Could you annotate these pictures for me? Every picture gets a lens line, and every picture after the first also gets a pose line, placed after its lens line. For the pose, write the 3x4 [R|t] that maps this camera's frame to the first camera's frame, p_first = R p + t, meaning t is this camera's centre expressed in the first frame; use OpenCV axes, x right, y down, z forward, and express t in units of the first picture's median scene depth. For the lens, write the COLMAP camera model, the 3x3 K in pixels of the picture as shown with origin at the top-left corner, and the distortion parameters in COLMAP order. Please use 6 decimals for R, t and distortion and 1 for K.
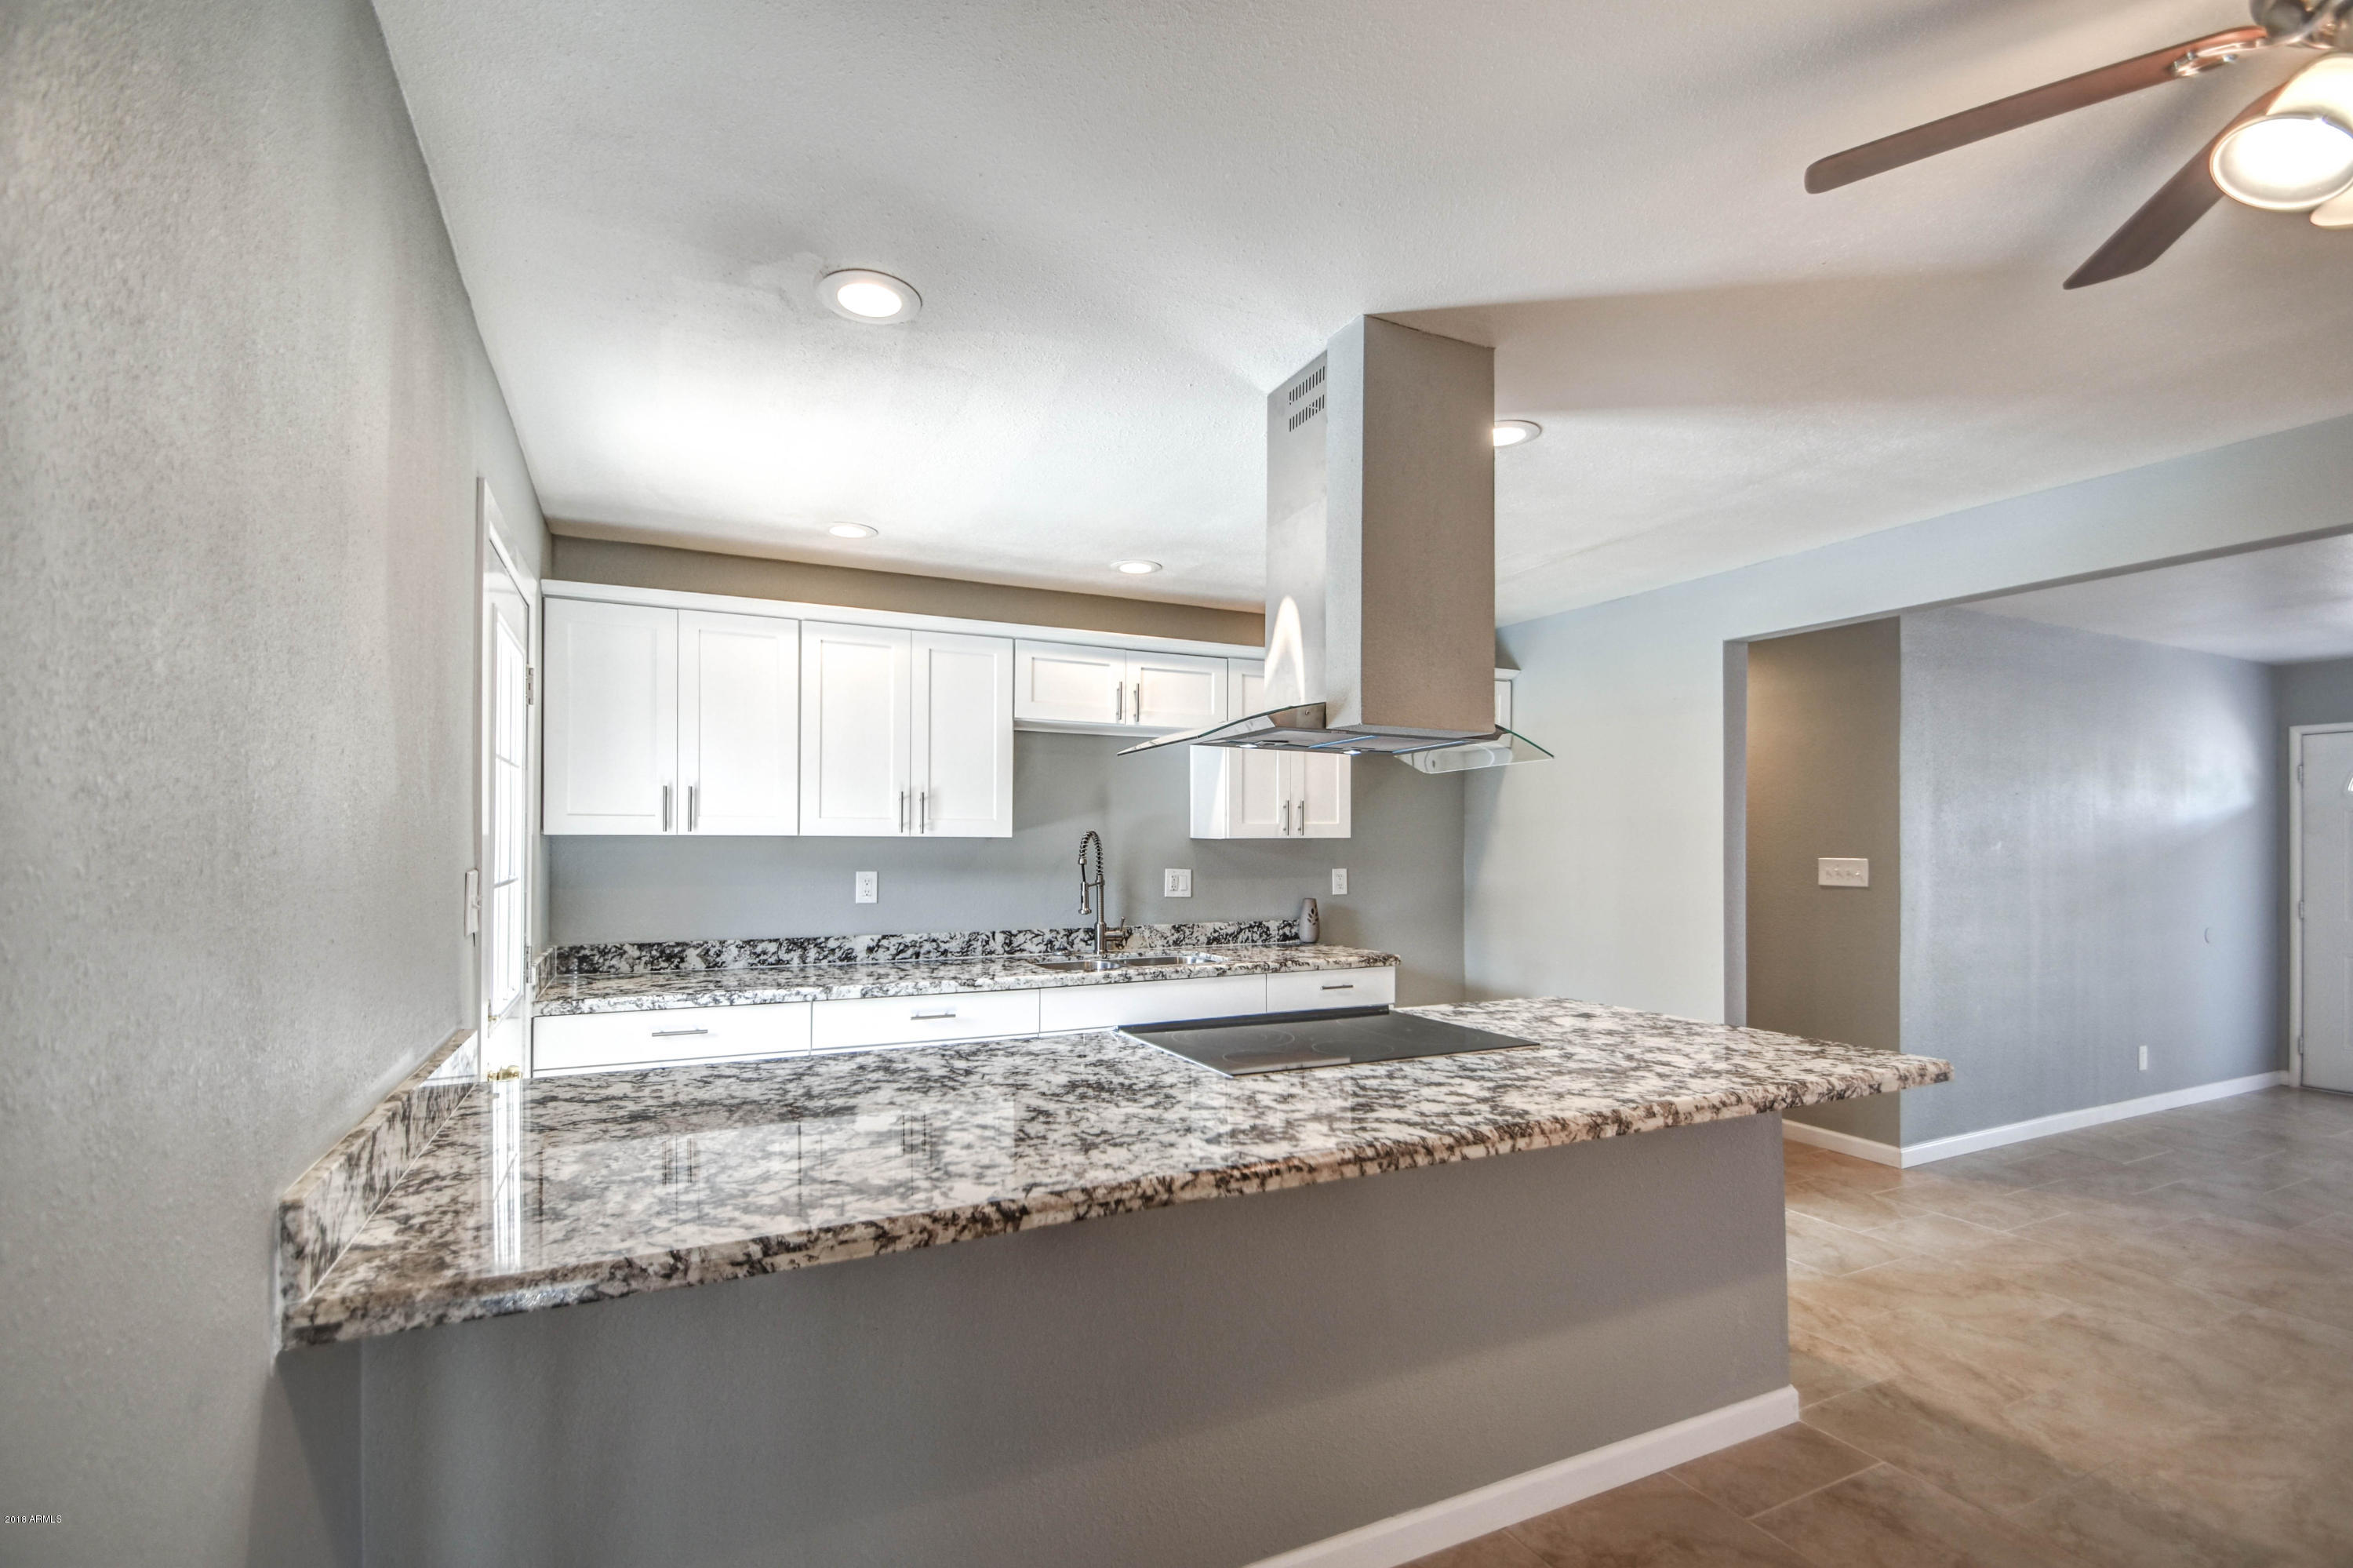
lens RADIAL K [[1014.9, 0, 1216.4], [0, 1014.9, 841.9], [0, 0, 1]] dist [-0.006565, -0.000547]
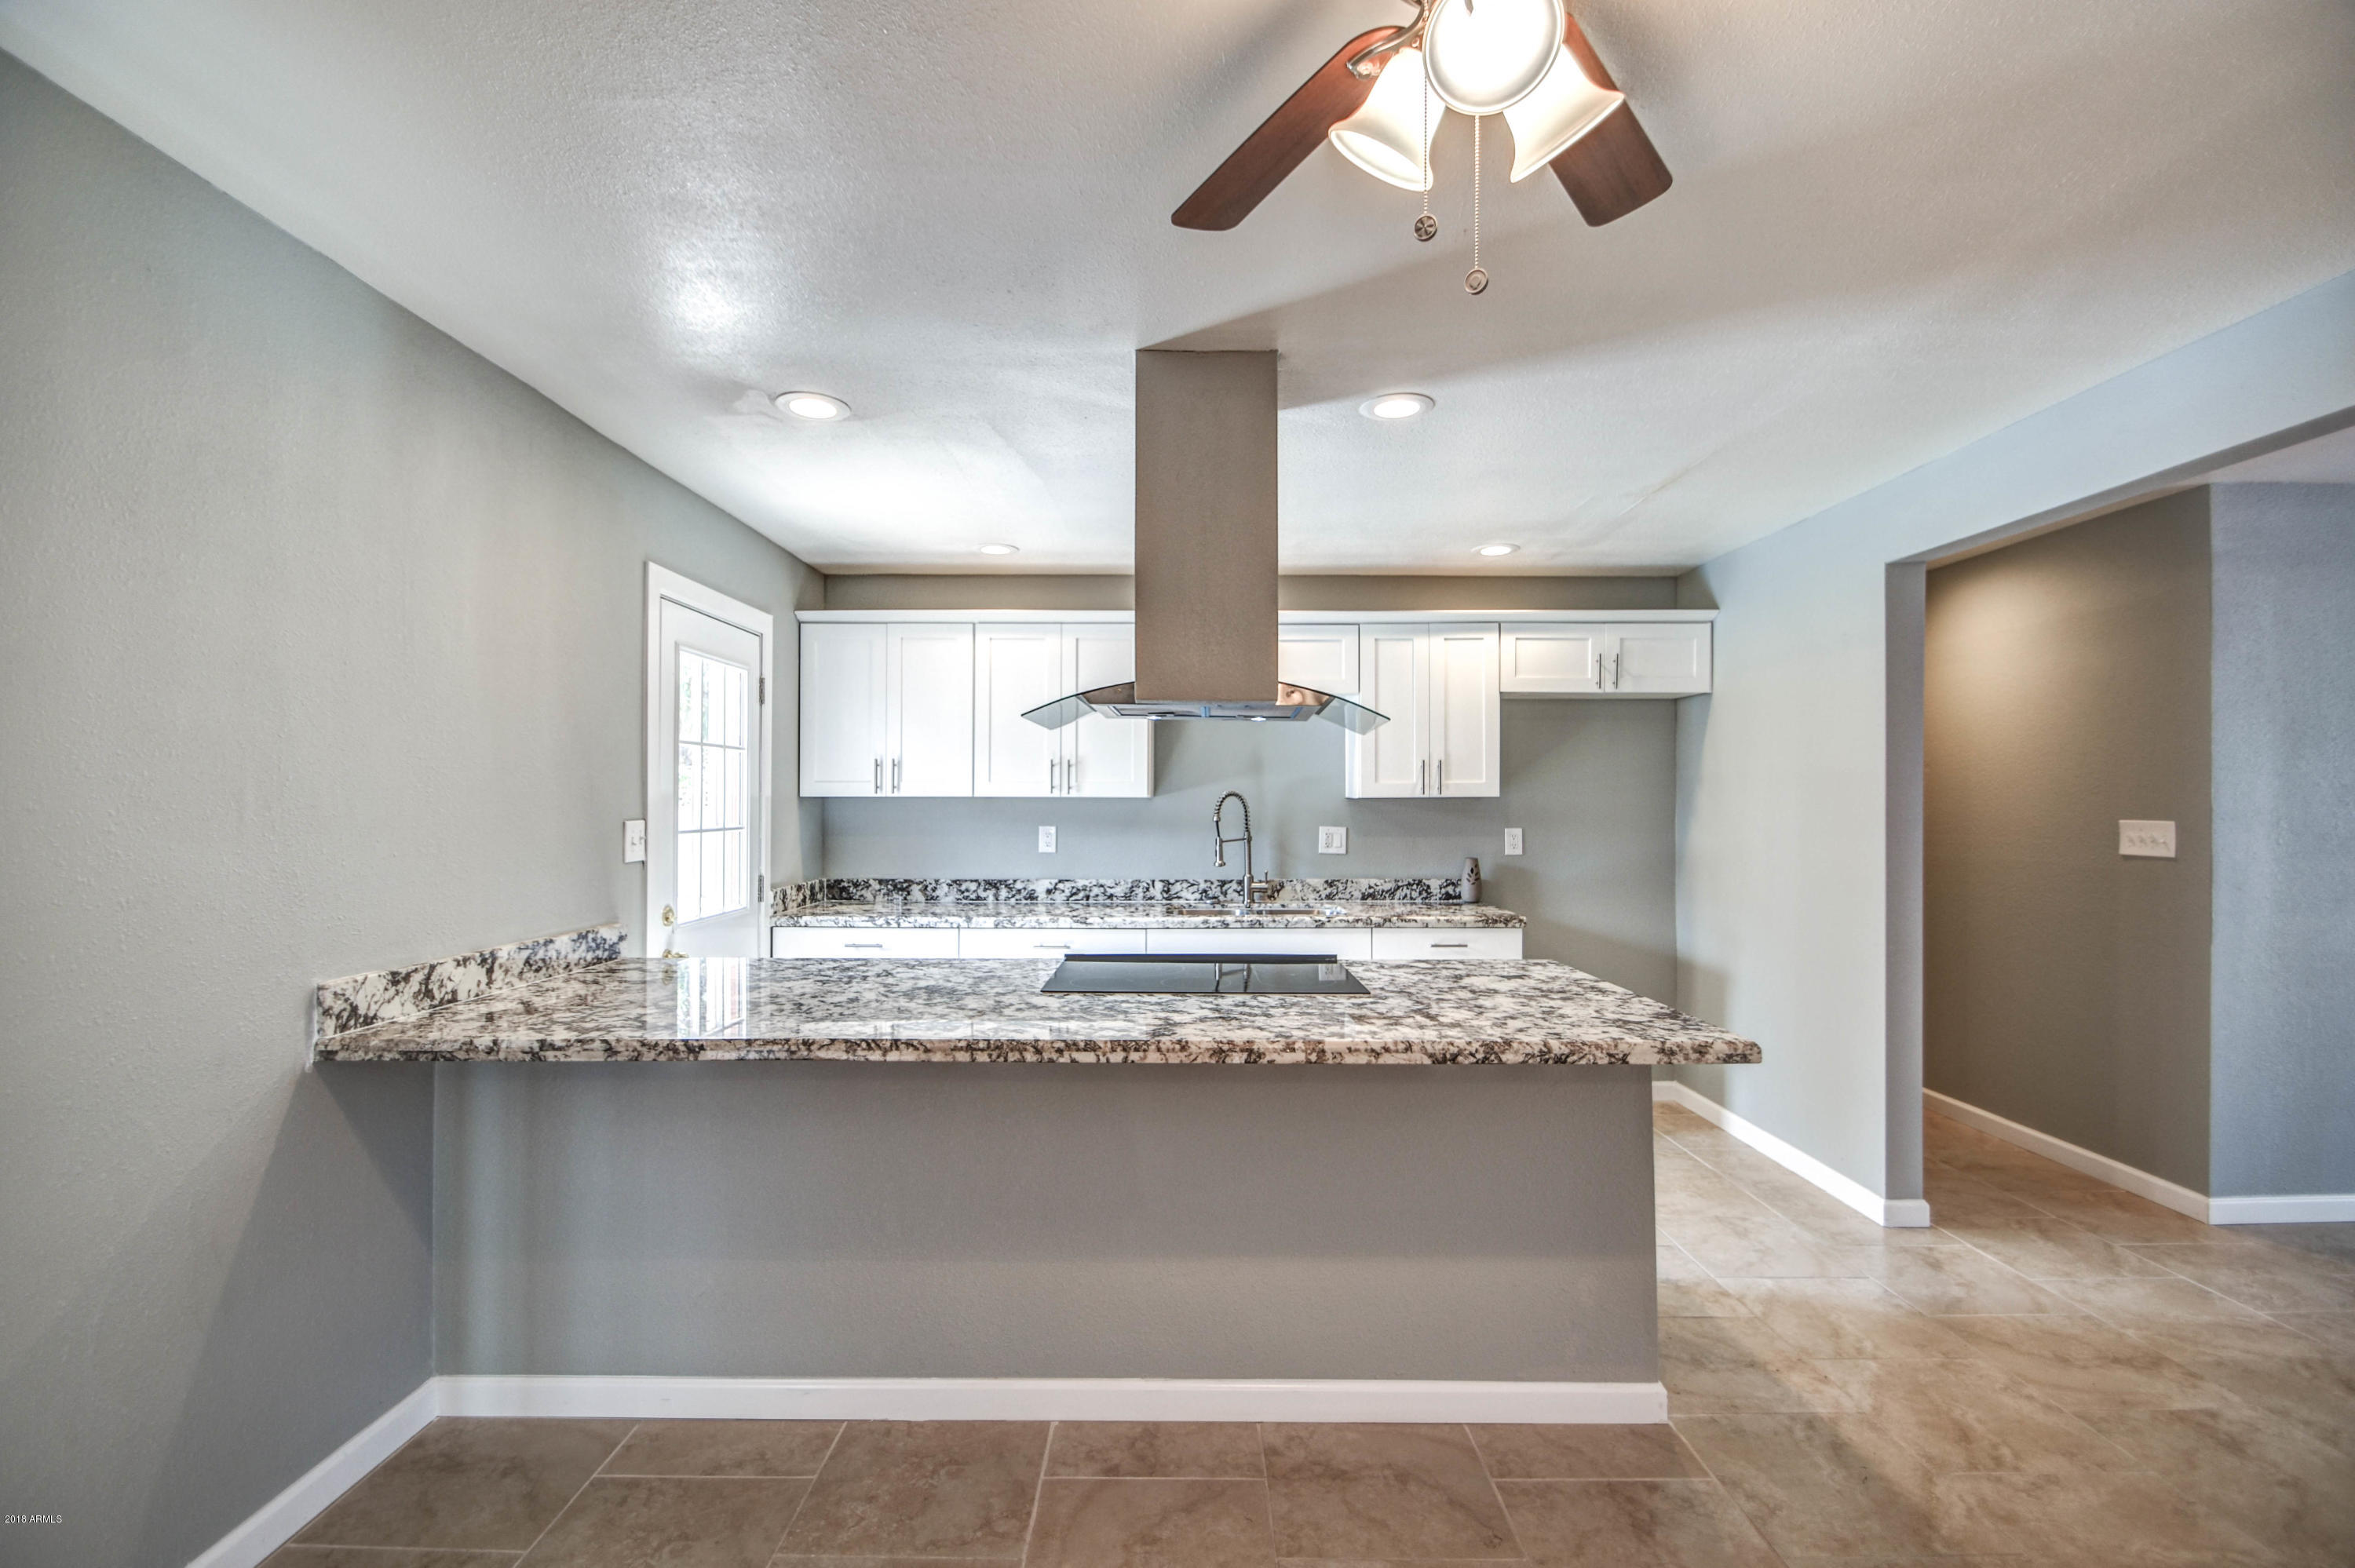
lens RADIAL K [[1019.8, 0, 1218.3], [0, 1019.8, 801.1], [0, 0, 1]] dist [-0.007982, 0.000044]
pose [[0.908733, -0.001708, -0.417375, 0.363750], [0.001260, 0.999998, -0.001350, 0.001397], [0.417376, 0.000701, 0.908734, -0.013838]]
